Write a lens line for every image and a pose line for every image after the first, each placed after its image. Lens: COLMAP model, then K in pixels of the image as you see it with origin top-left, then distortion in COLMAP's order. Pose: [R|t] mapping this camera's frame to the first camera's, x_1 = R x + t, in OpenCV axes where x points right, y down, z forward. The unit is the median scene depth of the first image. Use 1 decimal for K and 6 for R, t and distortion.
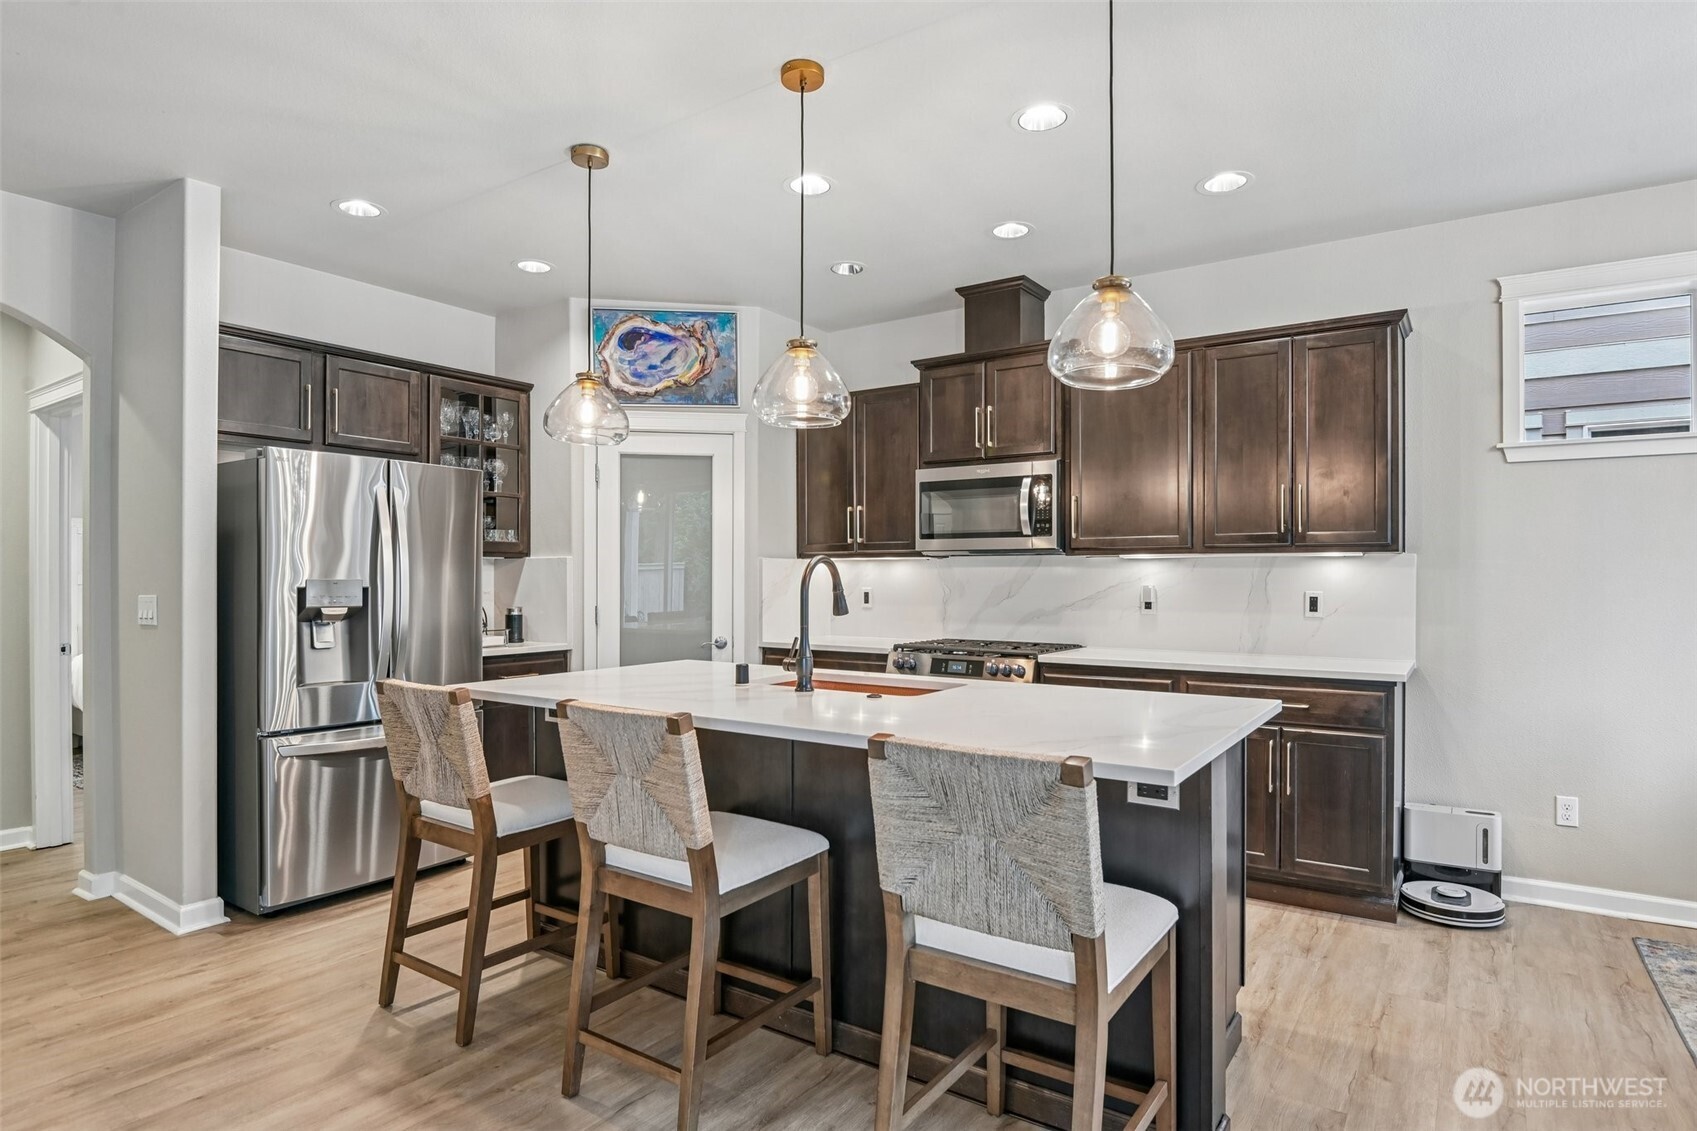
lens RADIAL K [[942.7, 0, 848.5], [0, 942.7, 565.5], [0, 0, 1]] dist [-0.001774, -0.001134]
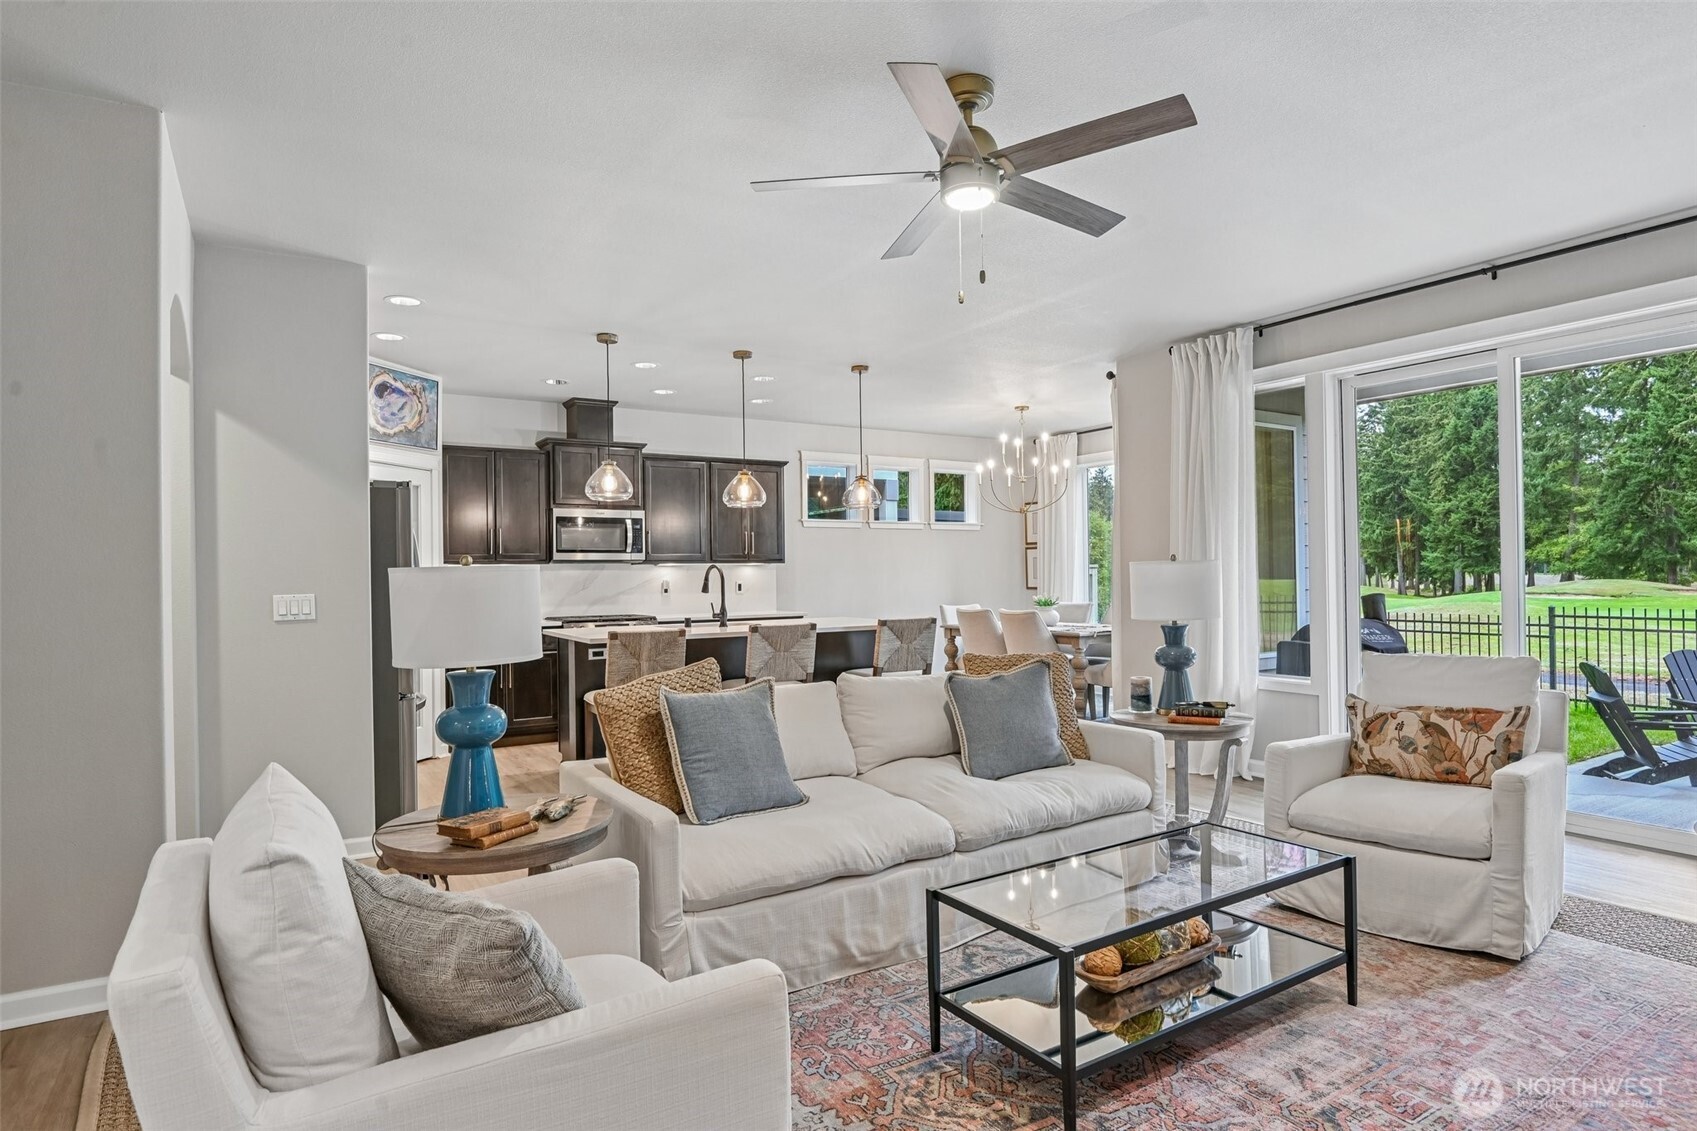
lens RADIAL K [[942.7, 0, 848.5], [0, 942.7, 565.5], [0, 0, 1]] dist [-0.001774, -0.001134]
pose [[0.406900, 0.003503, 0.913466, -1.131593], [0.005704, 0.999963, -0.006376, 0.005662], [-0.913455, 0.007805, 0.406865, -0.078777]]
